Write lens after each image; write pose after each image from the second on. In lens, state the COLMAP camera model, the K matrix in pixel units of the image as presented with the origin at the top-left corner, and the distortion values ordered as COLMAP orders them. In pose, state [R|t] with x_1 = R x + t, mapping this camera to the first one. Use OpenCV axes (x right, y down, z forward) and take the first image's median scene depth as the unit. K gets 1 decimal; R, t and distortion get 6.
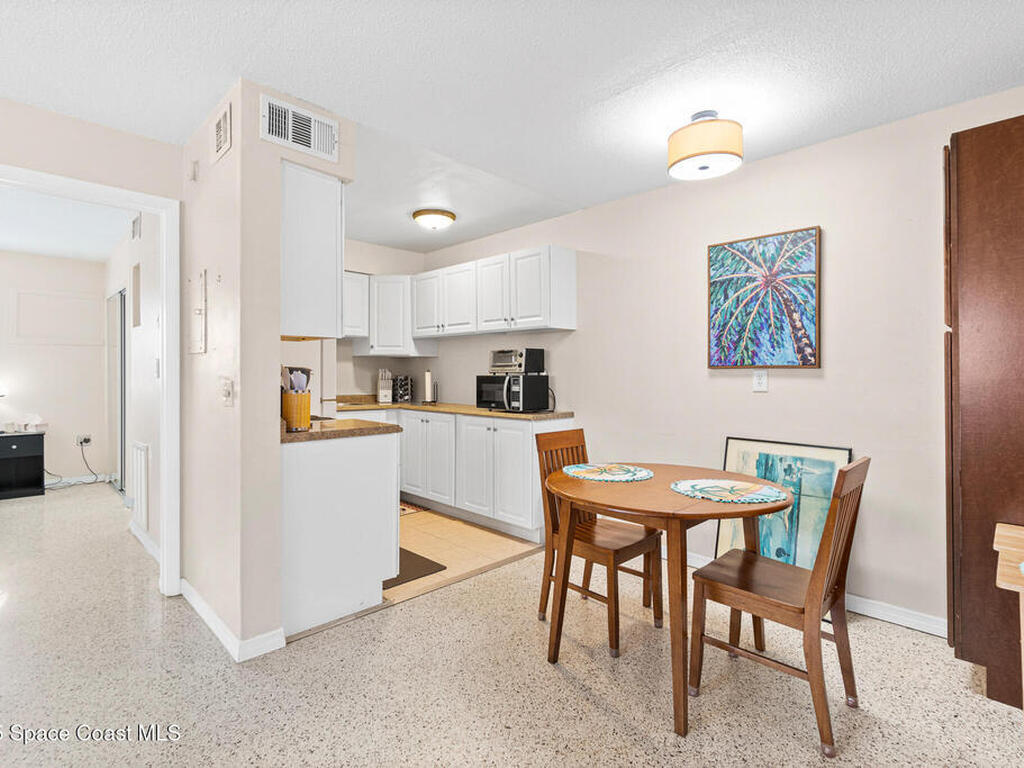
lens RADIAL K [[504.3, 0, 502.8], [0, 504.3, 375.5], [0, 0, 1]] dist [-0.002633, 0.000763]
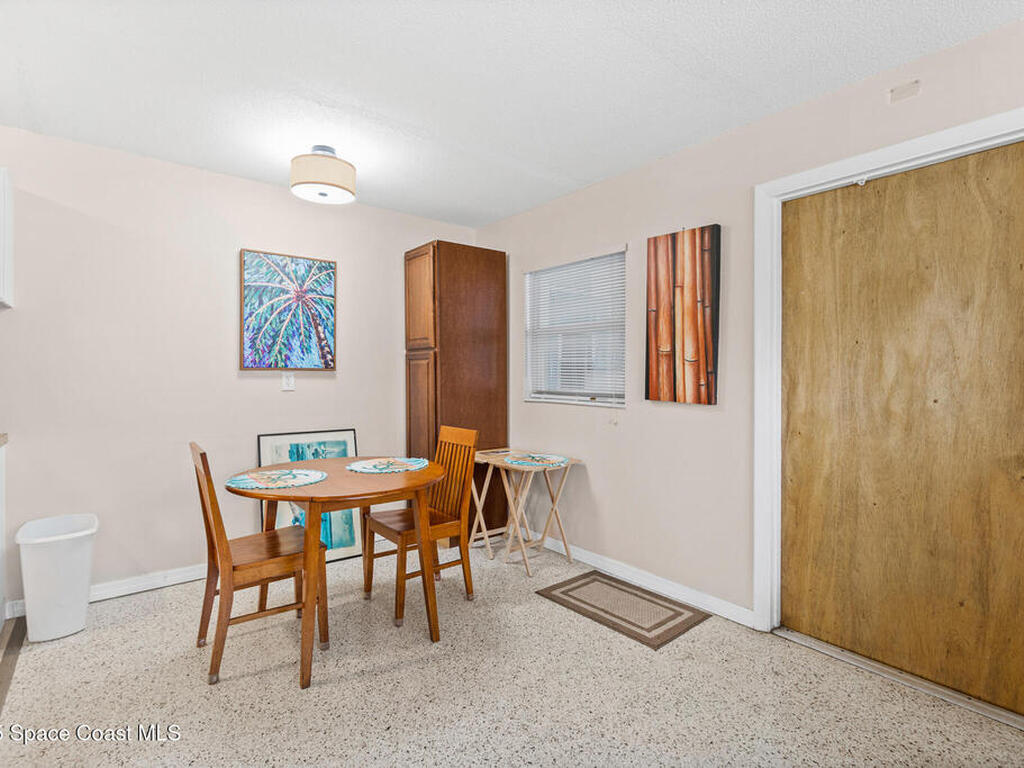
lens RADIAL K [[504.3, 0, 507.4], [0, 504.3, 374.8], [0, 0, 1]] dist [-0.002633, 0.000763]
pose [[0.108632, 0.000728, 0.994082, -0.583043], [0.002998, 0.999995, -0.001060, -0.001434], [-0.994077, 0.003095, 0.108629, 0.388668]]
